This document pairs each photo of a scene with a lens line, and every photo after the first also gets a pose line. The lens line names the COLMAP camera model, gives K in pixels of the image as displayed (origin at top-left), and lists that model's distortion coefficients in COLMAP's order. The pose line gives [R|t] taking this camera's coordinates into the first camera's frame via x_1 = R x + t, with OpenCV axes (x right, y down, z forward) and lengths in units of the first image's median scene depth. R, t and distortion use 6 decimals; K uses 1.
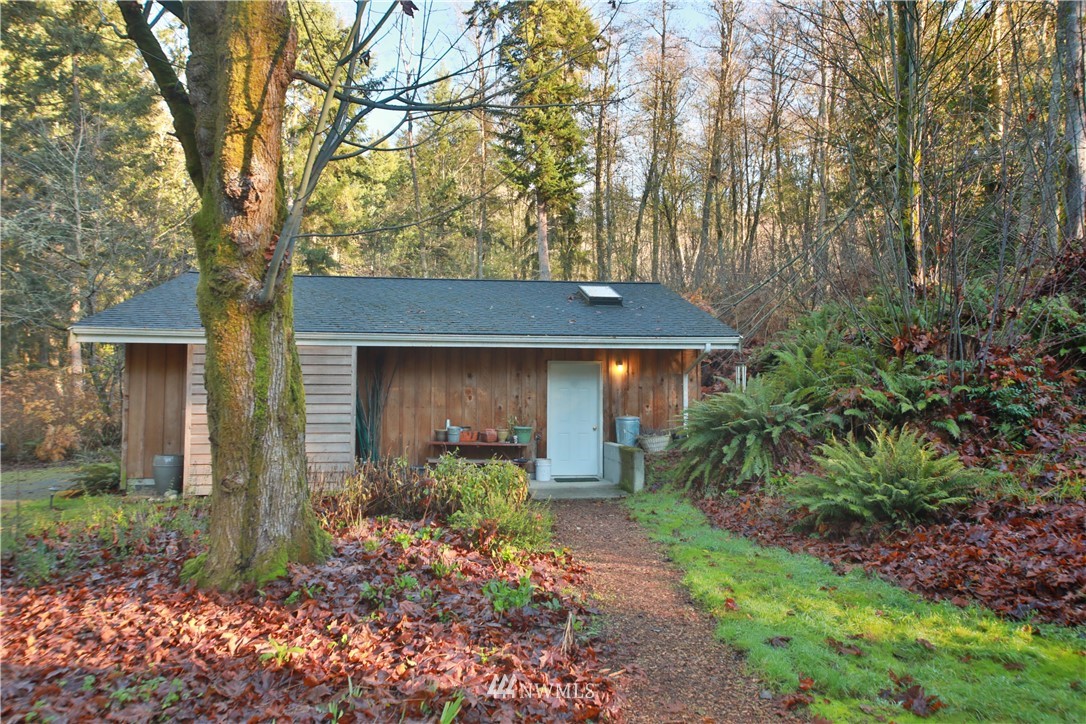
lens RADIAL K [[723.5, 0, 543.0], [0, 723.5, 362.0], [0, 0, 1]] dist [0.000761, -0.000113]
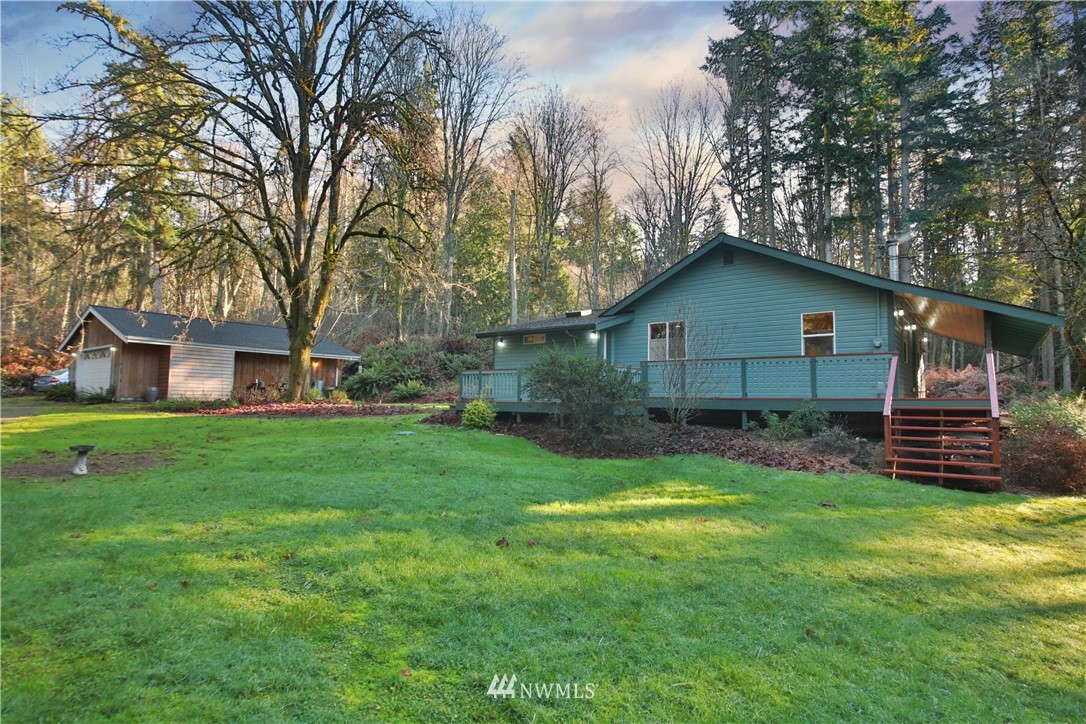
lens RADIAL K [[587.1, 0, 543.0], [0, 587.1, 362.0], [0, 0, 1]] dist [0.000397, -0.000032]
pose [[0.692299, 0.061261, 0.719006, -1.062036], [-0.049296, 0.998077, -0.037574, 0.047647], [-0.719925, -0.009431, 0.693987, -1.431589]]
